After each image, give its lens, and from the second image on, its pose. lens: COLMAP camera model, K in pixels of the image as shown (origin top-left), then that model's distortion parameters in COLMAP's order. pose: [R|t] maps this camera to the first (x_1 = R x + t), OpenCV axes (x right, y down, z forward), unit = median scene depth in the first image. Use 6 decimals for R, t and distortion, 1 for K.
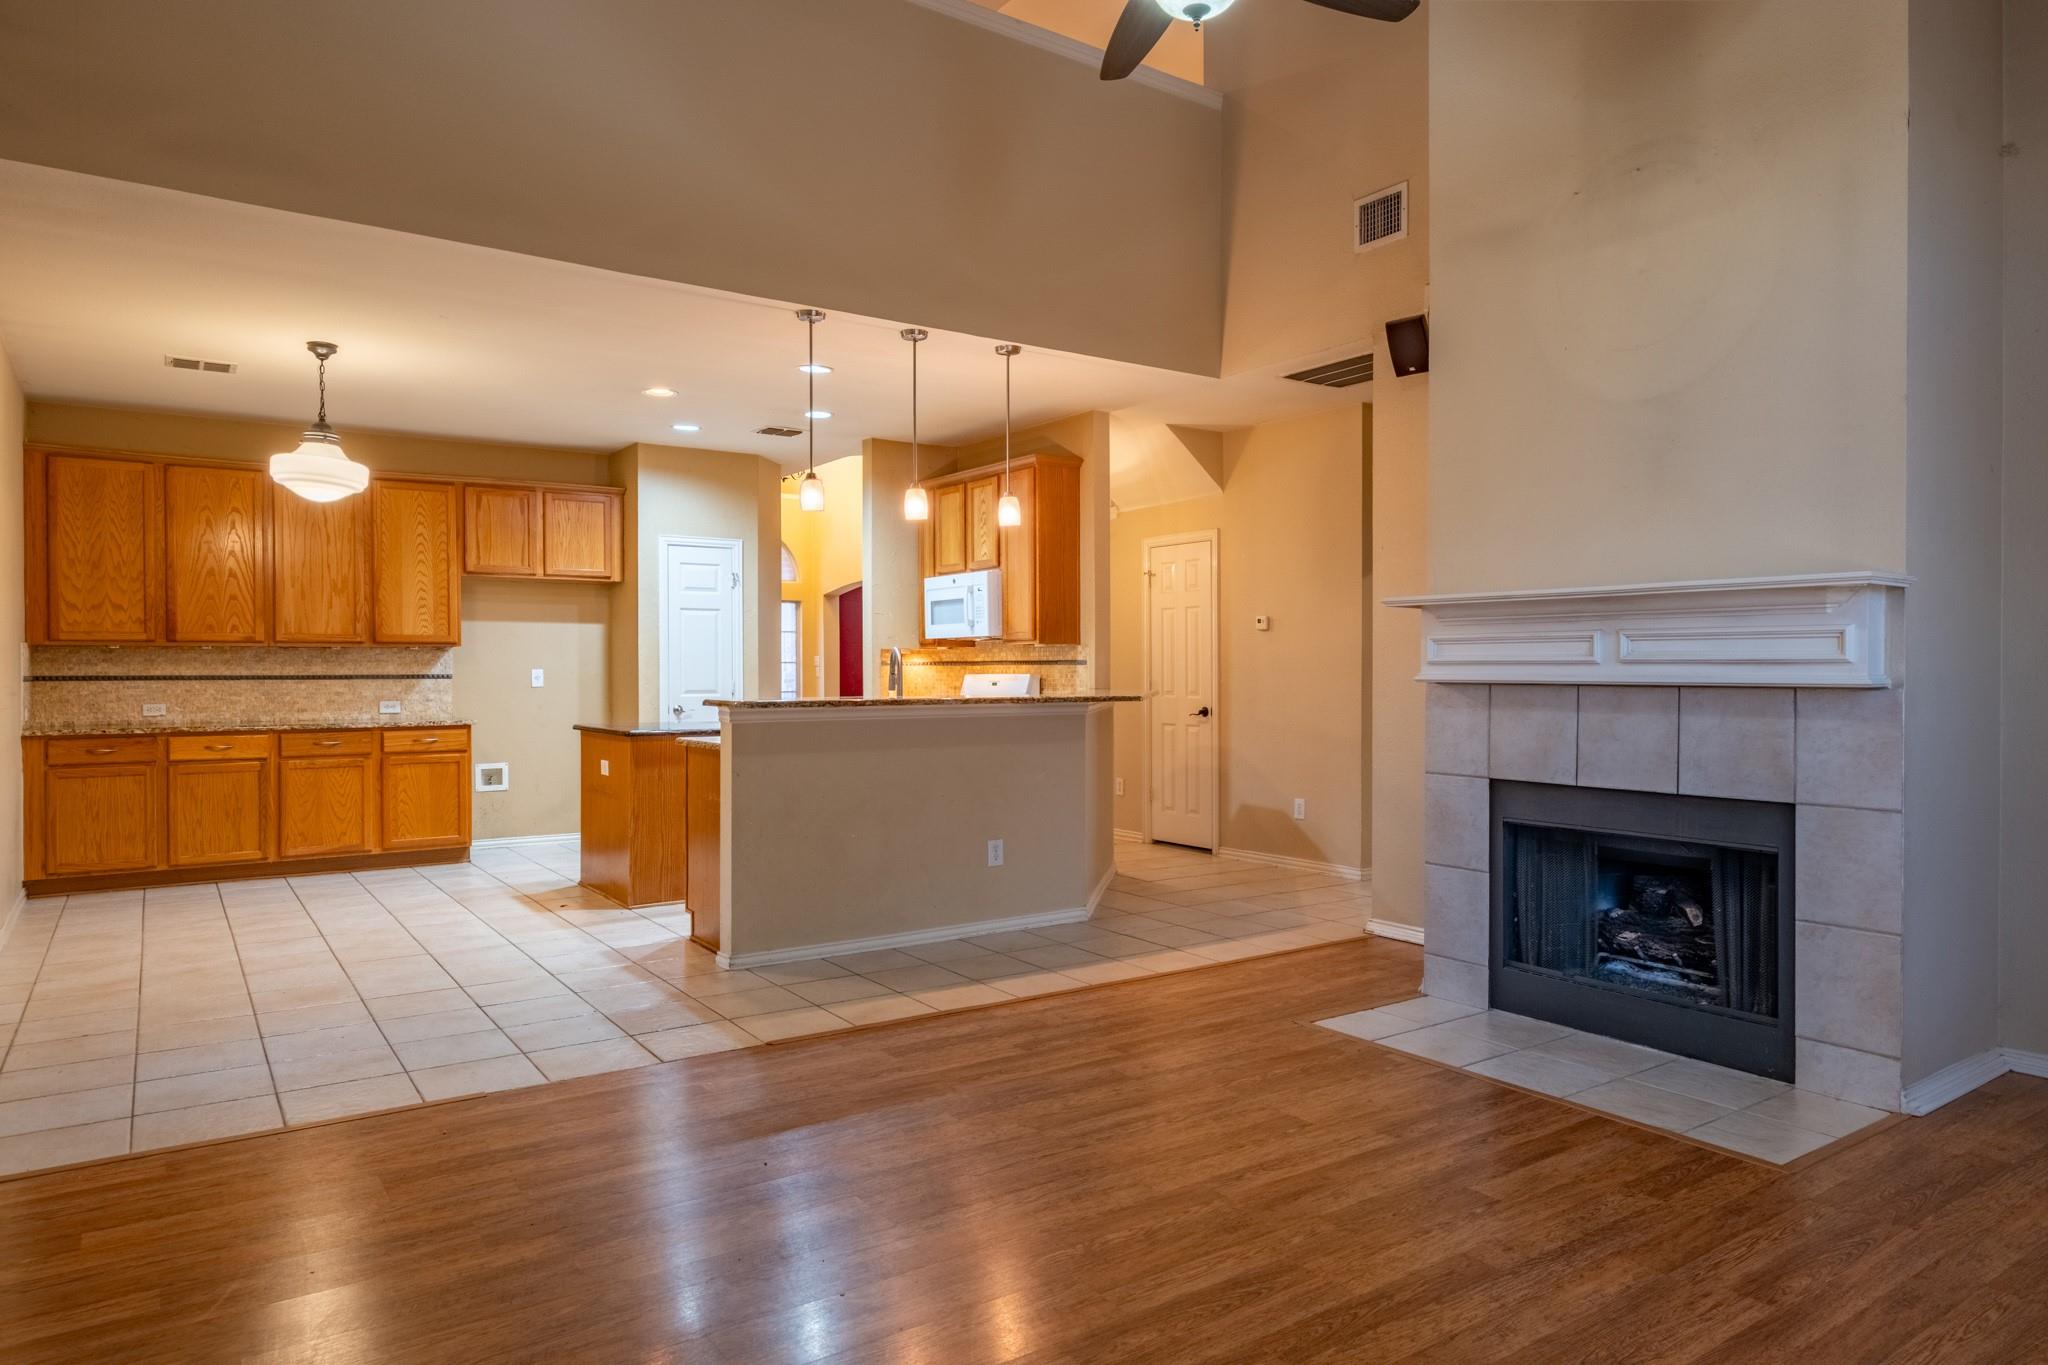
lens RADIAL K [[1267.9, 0, 1023.3], [0, 1267.9, 681.2], [0, 0, 1]] dist [-0.000159, -0.000001]
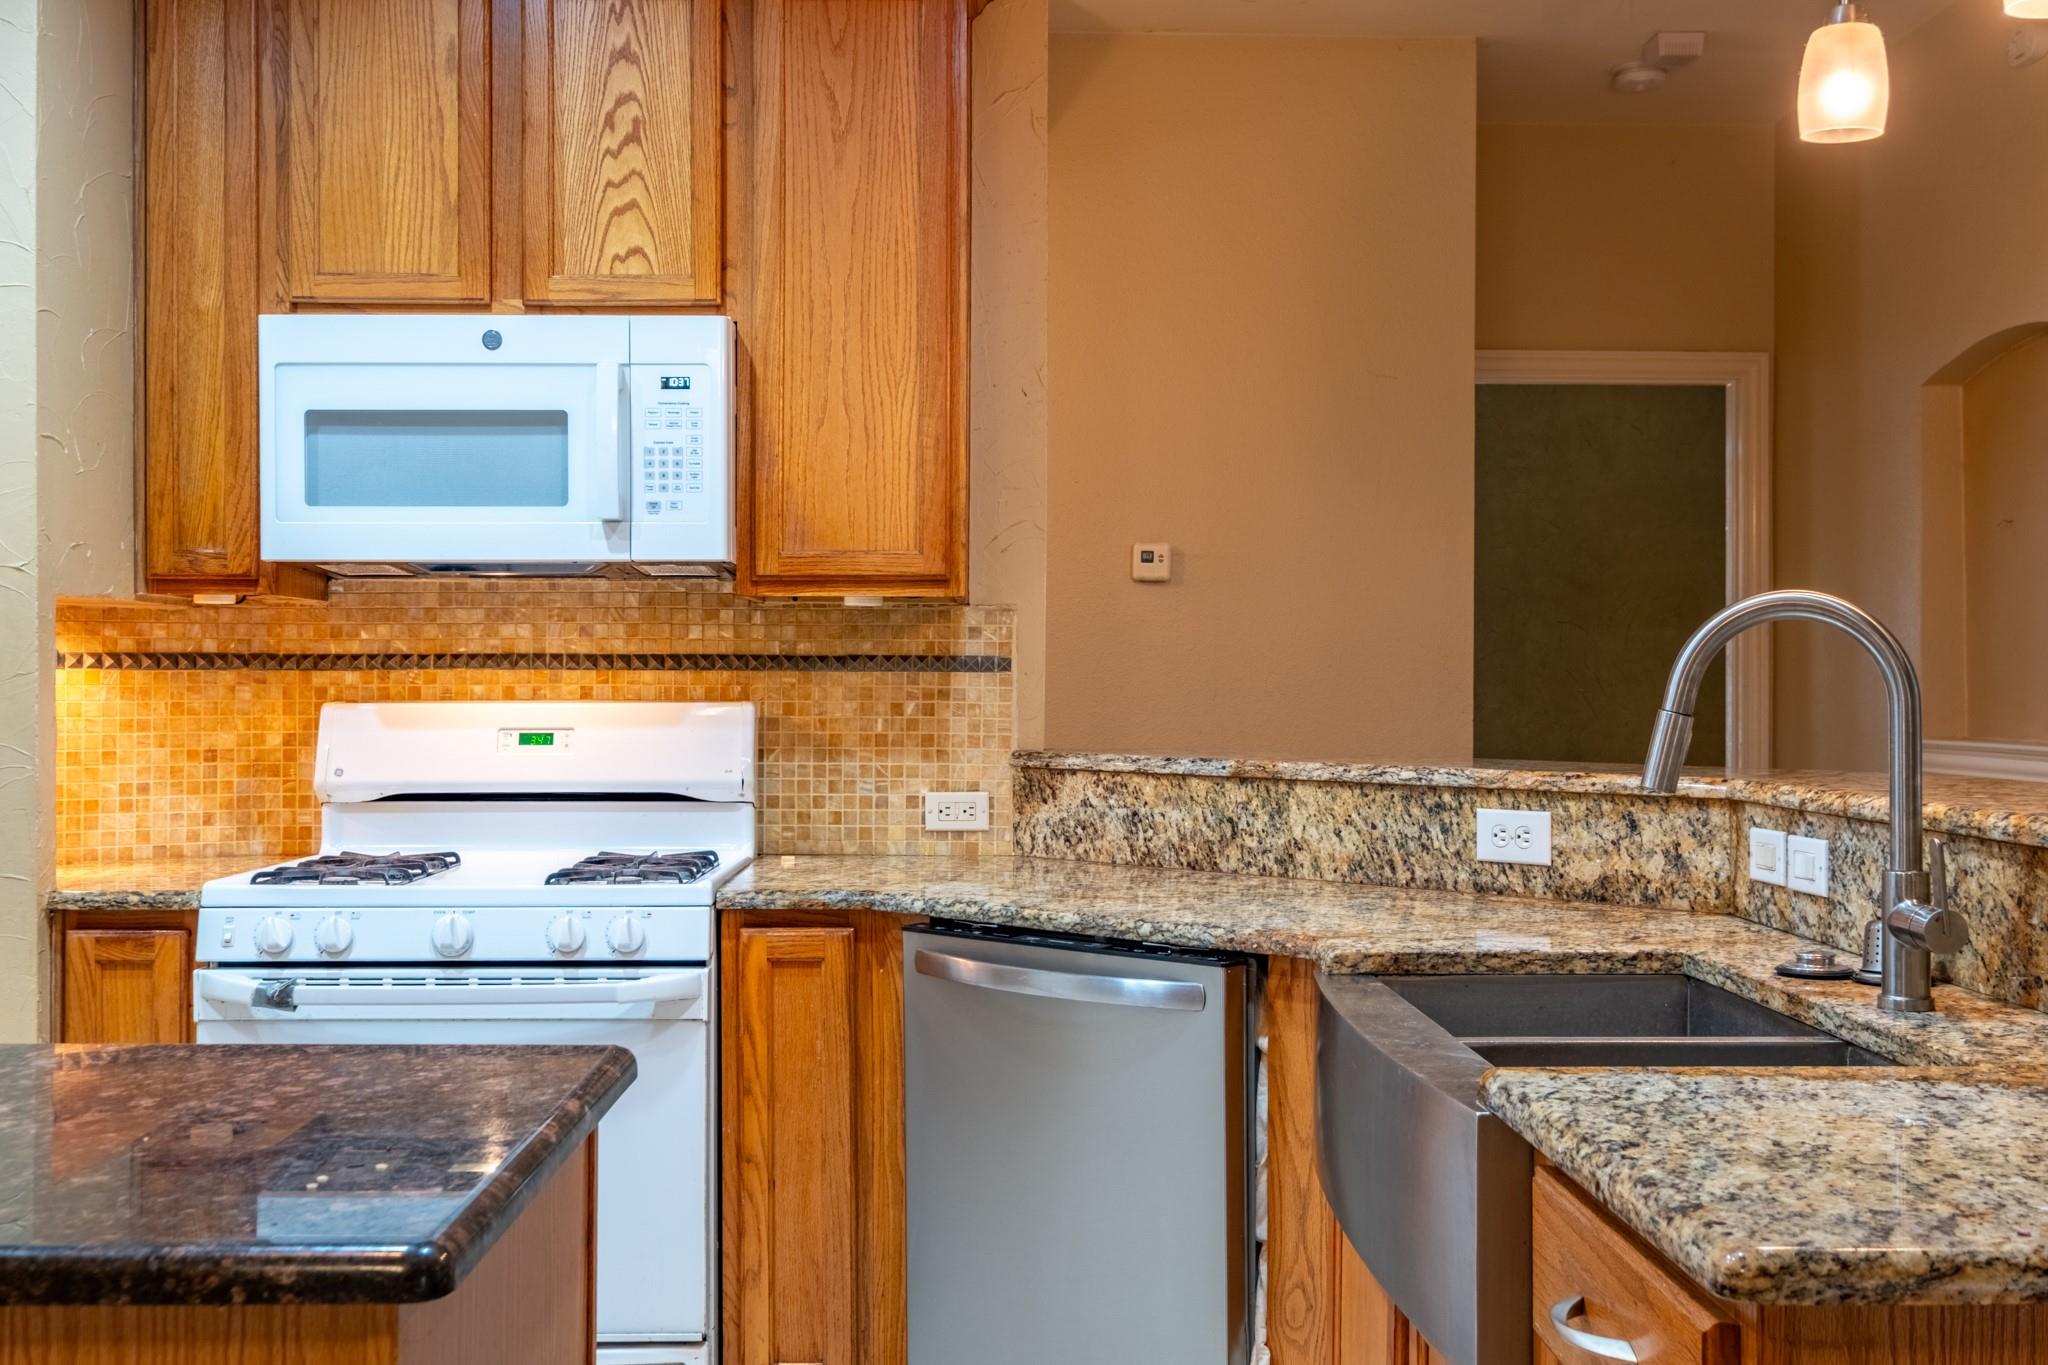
lens RADIAL K [[2052.1, 0, 1021.3], [0, 2052.1, 682.8], [0, 0, 1]] dist [0.022953, 0.000000]
pose [[0.558757, 0.001151, 0.829331, -0.341698], [0.004013, 0.999984, -0.004091, -0.007867], [-0.829322, 0.005614, 0.558743, 0.687214]]
